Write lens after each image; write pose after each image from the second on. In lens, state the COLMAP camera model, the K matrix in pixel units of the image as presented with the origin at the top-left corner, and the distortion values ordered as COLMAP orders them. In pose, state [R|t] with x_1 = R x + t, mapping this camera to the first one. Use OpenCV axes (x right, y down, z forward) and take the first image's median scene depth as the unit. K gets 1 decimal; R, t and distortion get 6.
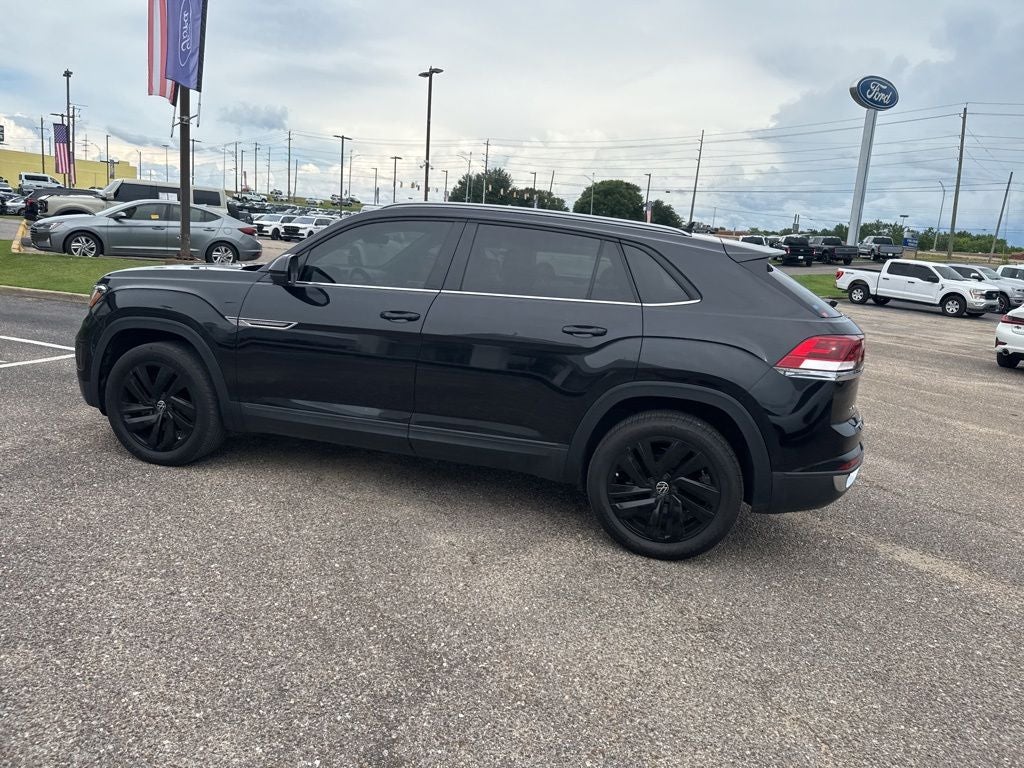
lens RADIAL K [[720.7, 0, 512.0], [0, 720.7, 384.0], [0, 0, 1]] dist [0.053938, -0.078515]
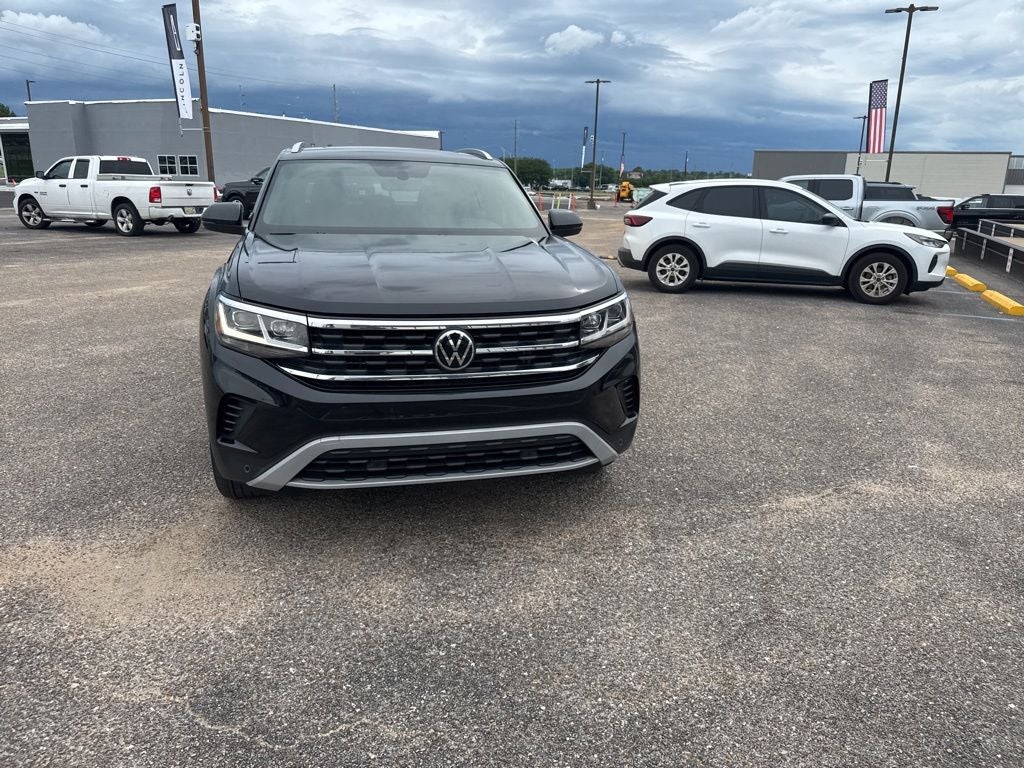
lens RADIAL K [[723.6, 0, 508.1], [0, 723.6, 382.7], [0, 0, 1]] dist [0.014084, -0.024472]
pose [[-0.482419, -0.323754, 0.813914, -0.366914], [0.107017, 0.900443, 0.421603, -0.120253], [-0.869379, 0.290492, -0.399744, 0.458125]]
